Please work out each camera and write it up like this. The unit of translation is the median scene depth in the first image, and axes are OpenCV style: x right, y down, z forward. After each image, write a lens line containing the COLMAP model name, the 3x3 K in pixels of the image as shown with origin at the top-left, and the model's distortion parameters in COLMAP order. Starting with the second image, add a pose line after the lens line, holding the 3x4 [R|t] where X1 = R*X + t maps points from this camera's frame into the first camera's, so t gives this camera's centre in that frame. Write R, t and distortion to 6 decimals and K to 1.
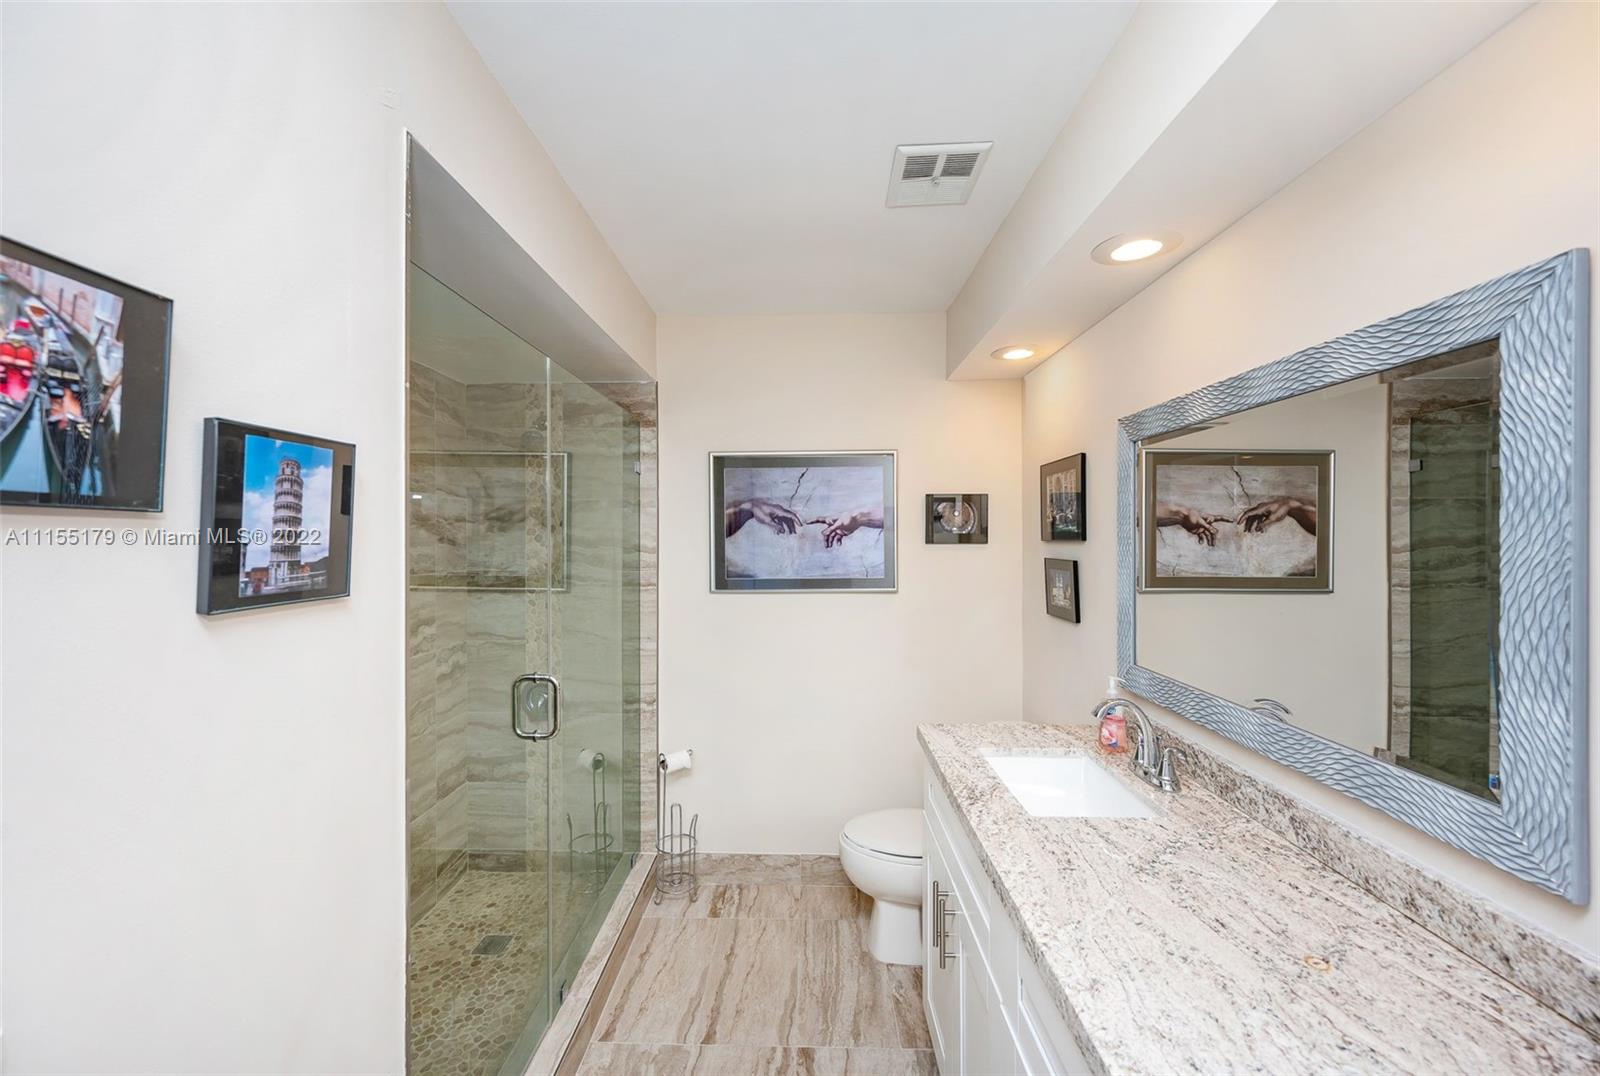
lens RADIAL K [[642.8, 0, 797.6], [0, 642.8, 536.5], [0, 0, 1]] dist [0.012364, 0.000050]
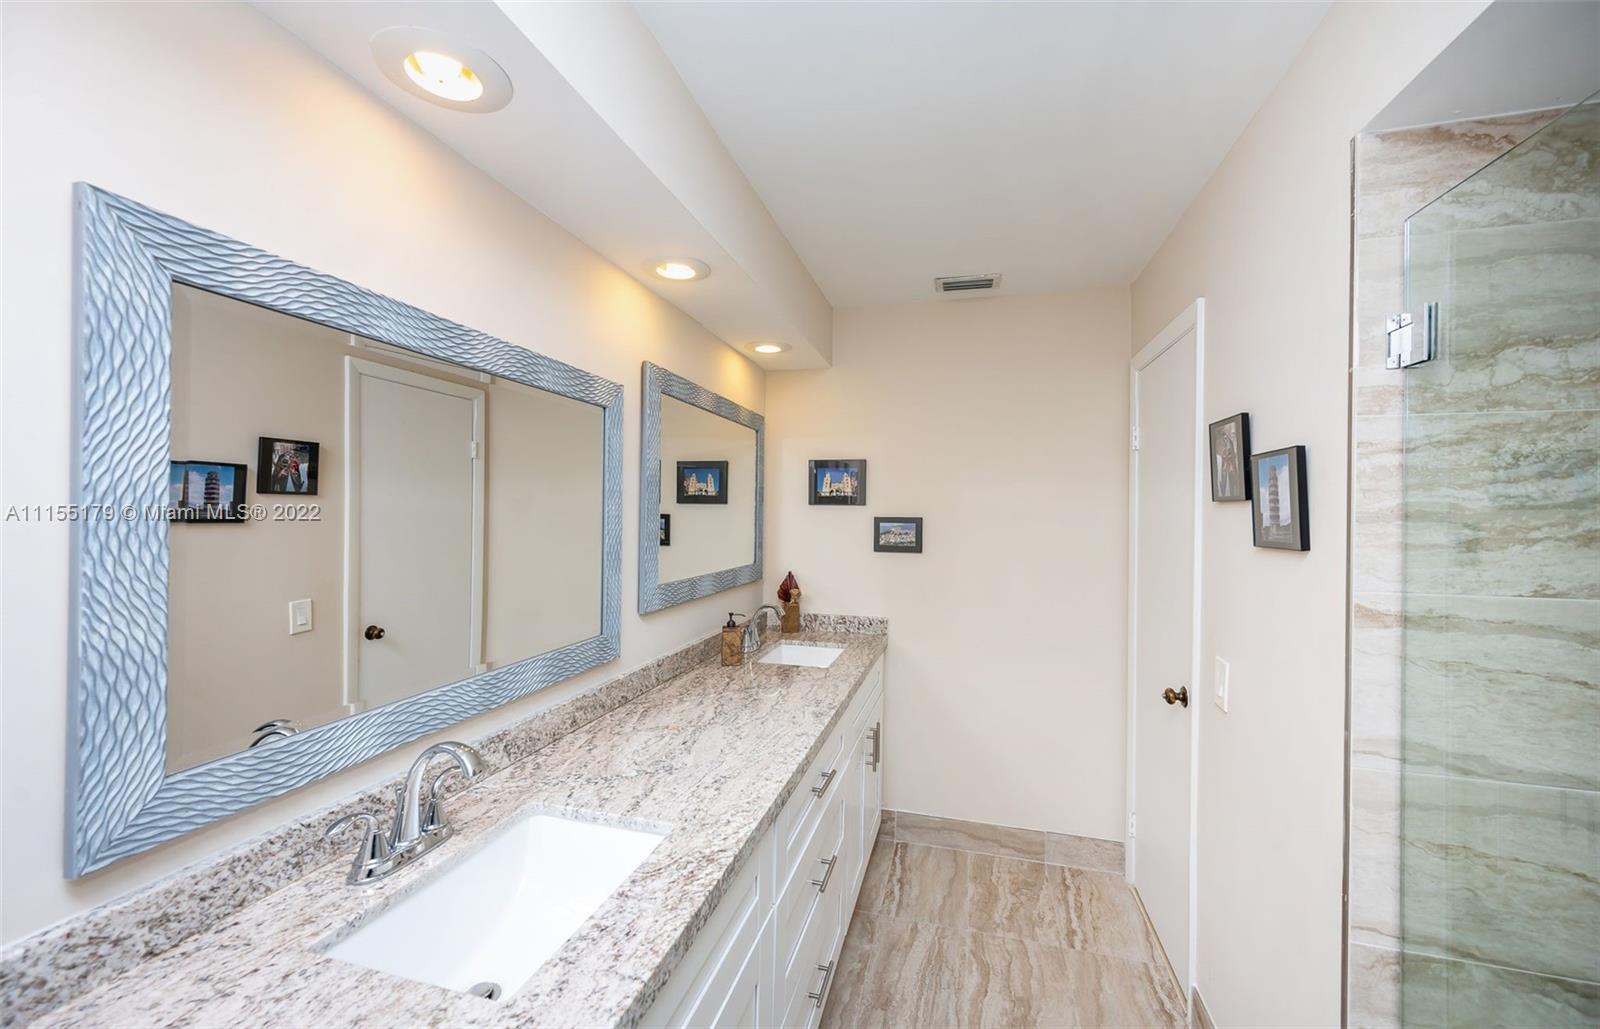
lens RADIAL K [[621.0, 0, 788.2], [0, 621.0, 512.8], [0, 0, 1]] dist [0.001907, -0.000078]
pose [[-0.963158, -0.018453, 0.268304, 0.008692], [-0.018414, 0.999827, 0.002660, 0.019256], [-0.268307, -0.002378, -0.963331, 2.018751]]
